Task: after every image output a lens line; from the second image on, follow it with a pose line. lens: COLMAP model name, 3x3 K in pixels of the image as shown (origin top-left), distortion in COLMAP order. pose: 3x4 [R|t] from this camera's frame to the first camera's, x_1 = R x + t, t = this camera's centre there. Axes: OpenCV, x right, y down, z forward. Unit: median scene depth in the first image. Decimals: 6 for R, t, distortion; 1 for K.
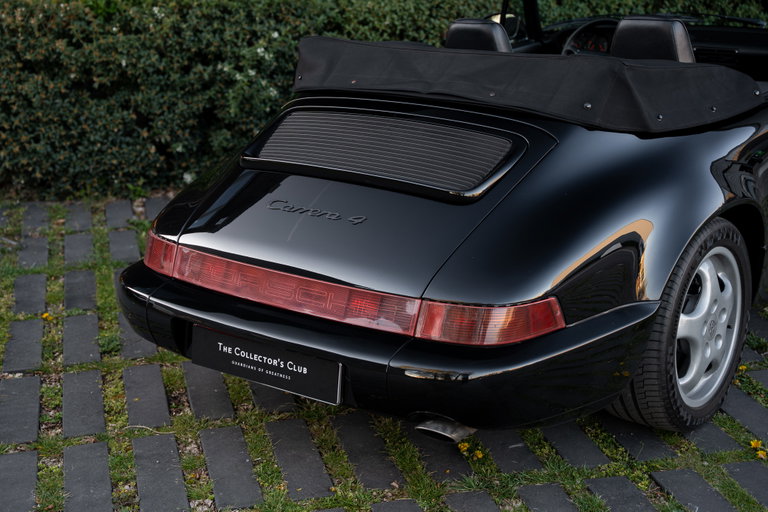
lens RADIAL K [[1237.7, 0, 362.8], [0, 1237.7, 266.7], [0, 0, 1]] dist [0.148723, 0.000000]
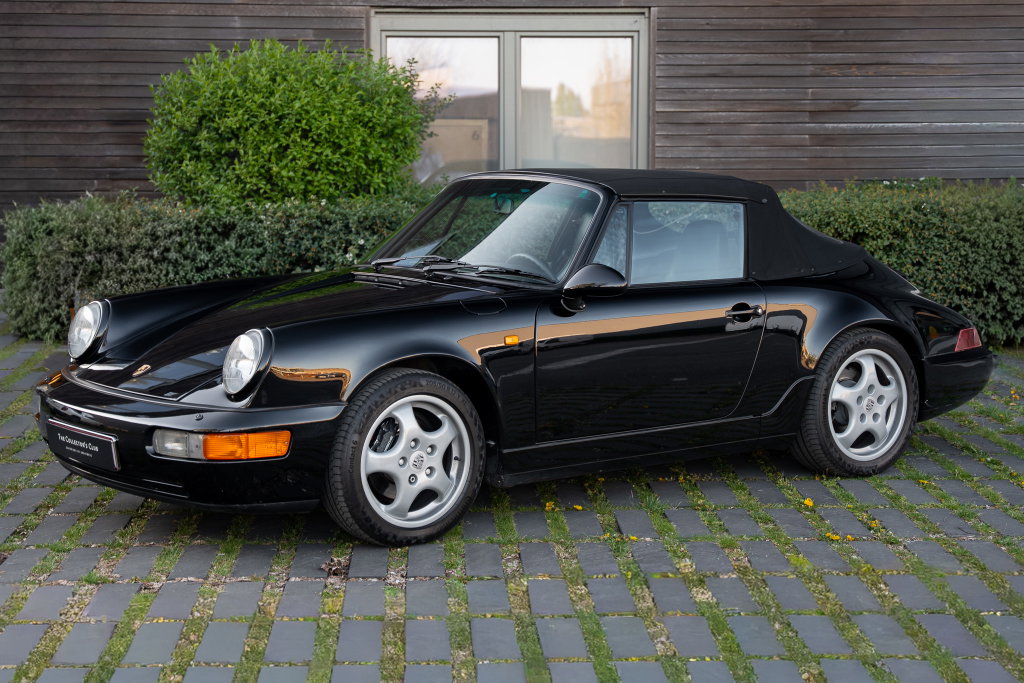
lens RADIAL K [[1864.4, 0, 520.8], [0, 1864.4, 336.9], [0, 0, 1]] dist [0.125971, 0.000000]
pose [[0.986160, 0.044560, -0.159693, 0.463727], [-0.074031, 0.980199, -0.183655, 0.262897], [0.148348, 0.192935, 0.969932, -0.793193]]
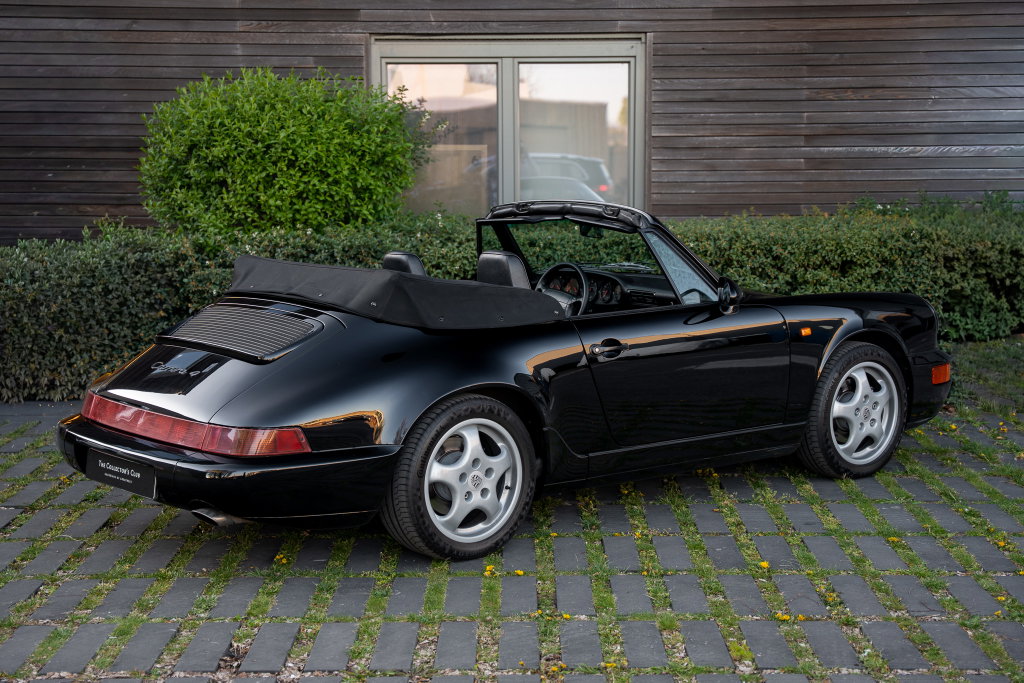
lens RADIAL K [[1649.1, 0, 521.5], [0, 1649.1, 366.7], [0, 0, 1]] dist [0.127248, 0.000000]
pose [[0.978954, 0.050314, -0.197780, 0.519982], [-0.081605, 0.984789, -0.153398, 0.151090], [0.187053, 0.166309, 0.968170, -0.528494]]
